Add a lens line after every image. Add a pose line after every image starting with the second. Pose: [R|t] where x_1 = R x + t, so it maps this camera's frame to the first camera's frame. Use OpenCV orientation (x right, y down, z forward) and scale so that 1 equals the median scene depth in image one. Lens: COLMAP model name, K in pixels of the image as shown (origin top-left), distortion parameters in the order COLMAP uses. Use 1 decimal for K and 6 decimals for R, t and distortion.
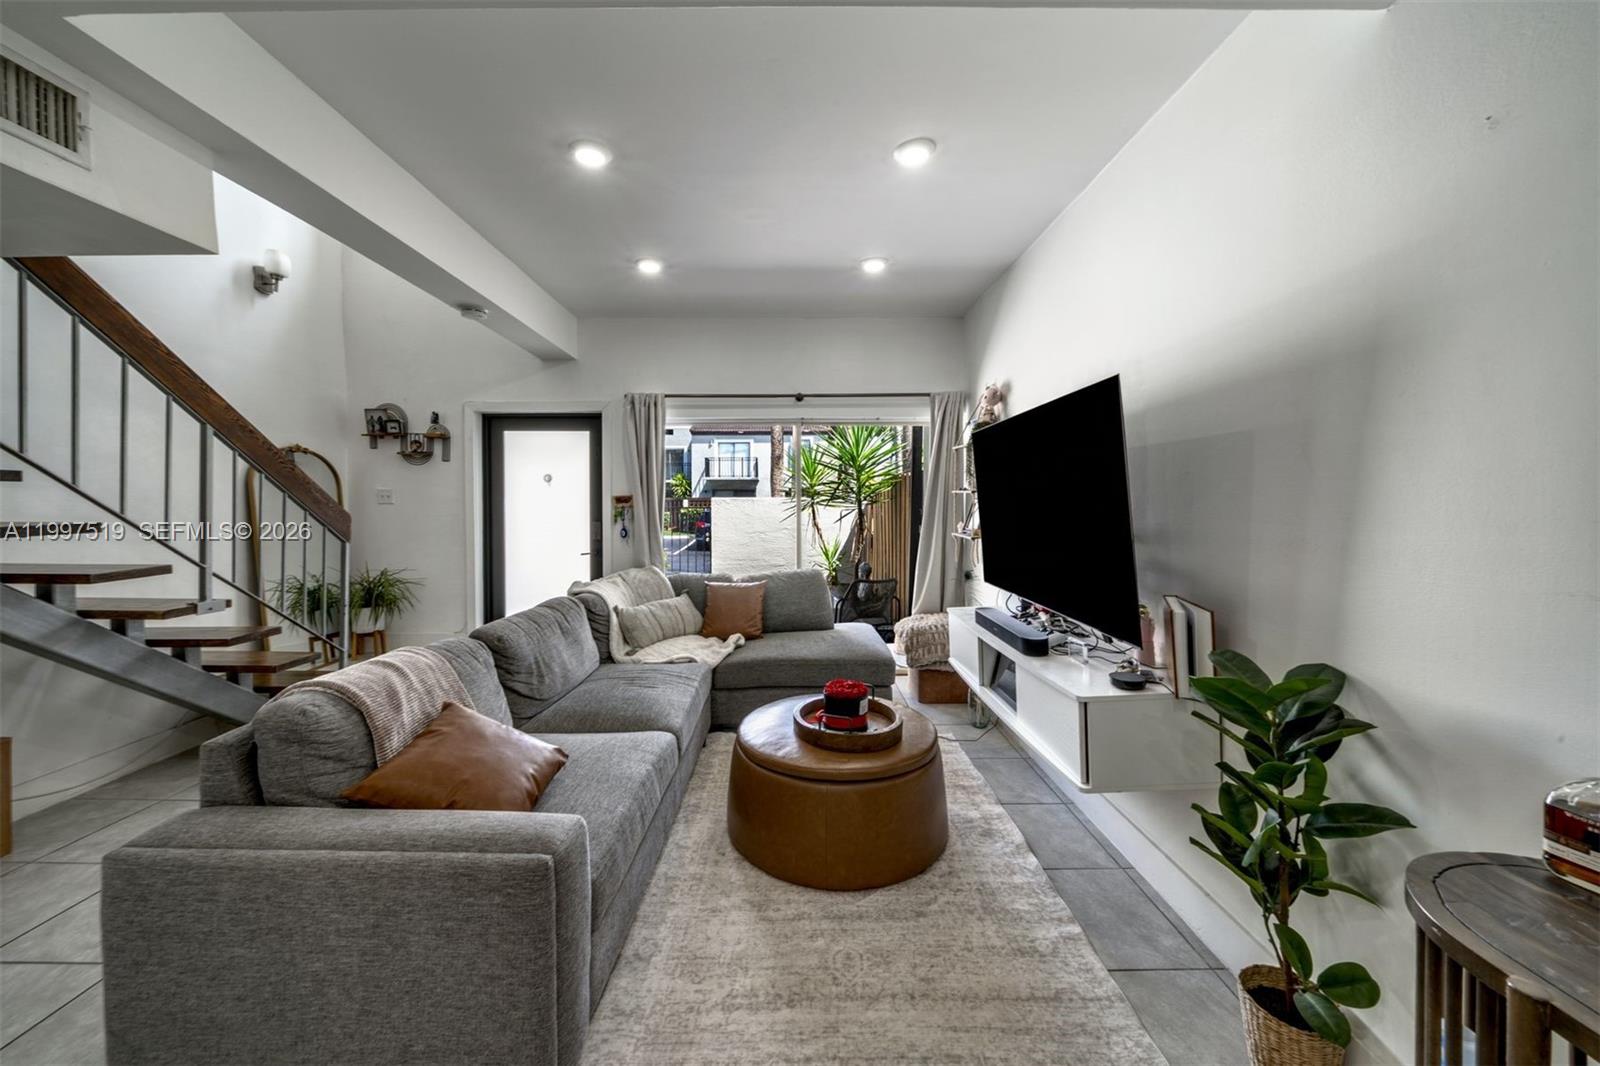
lens RADIAL K [[576.8, 0, 781.9], [0, 576.8, 500.7], [0, 0, 1]] dist [-0.000439, -0.000072]
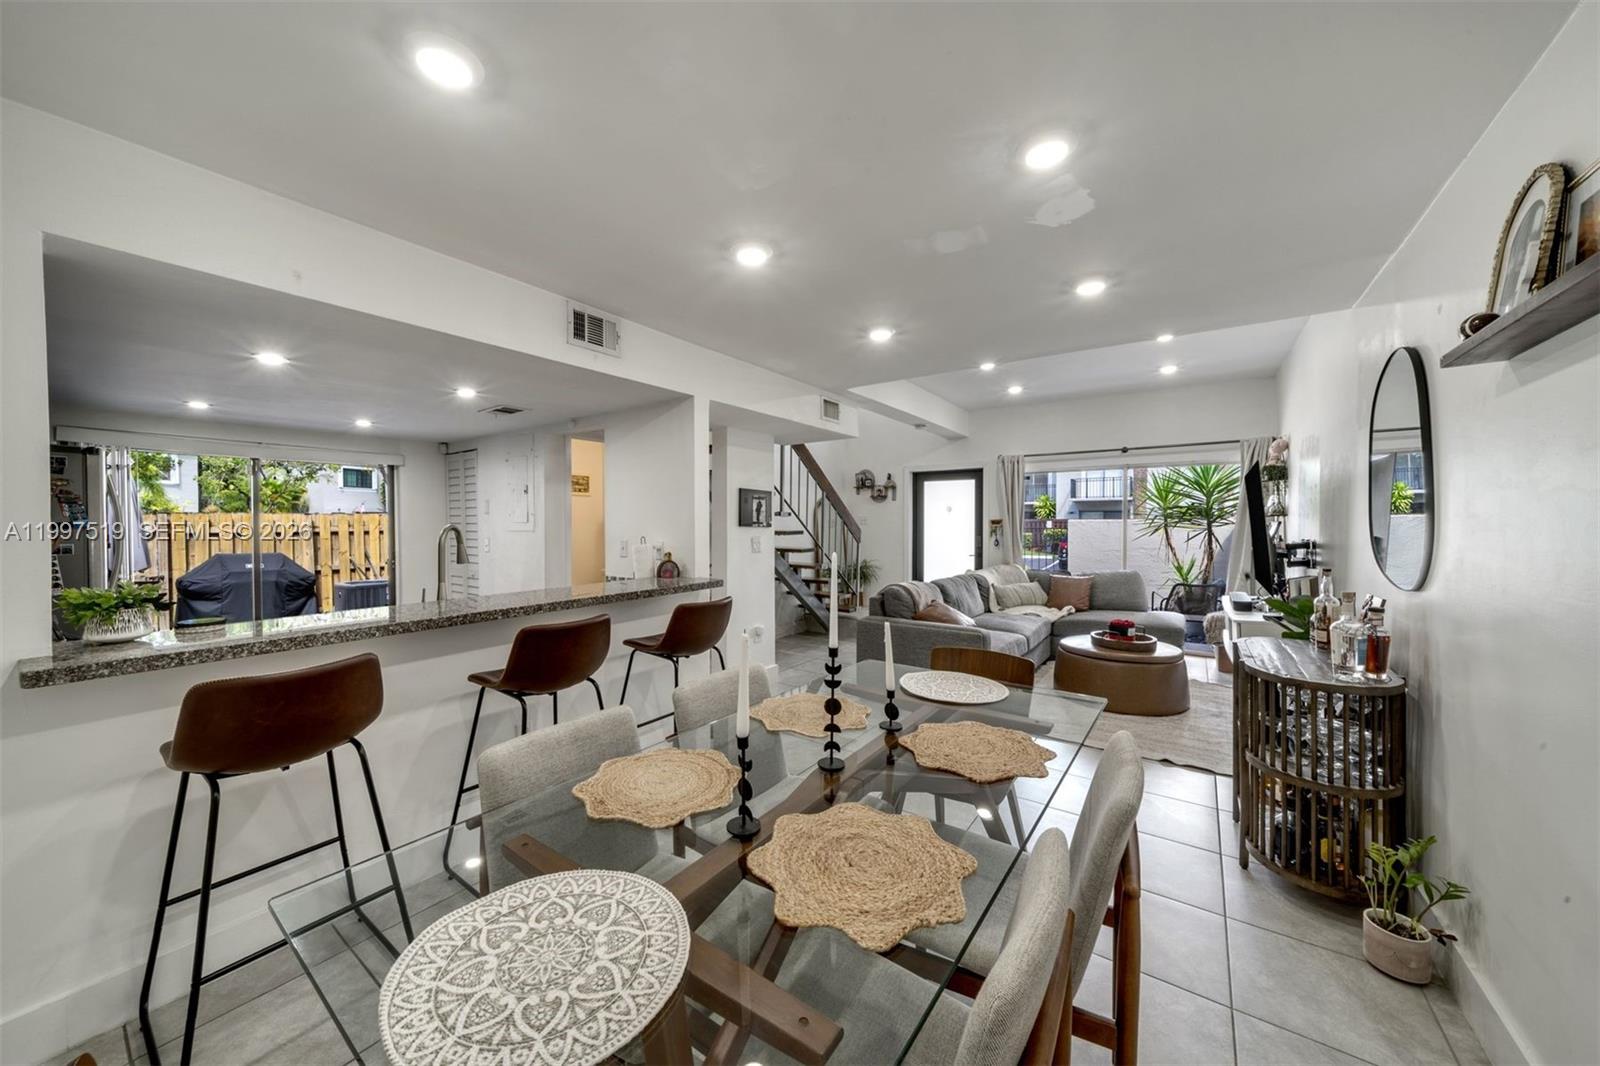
lens RADIAL K [[564.5, 0, 790.4], [0, 564.5, 538.6], [0, 0, 1]] dist [-0.001086, -0.000167]
pose [[0.825409, 0.017419, -0.564266, 0.140391], [-0.000624, 0.999551, 0.029943, -0.002566], [0.564534, -0.024363, 0.825050, -0.626077]]
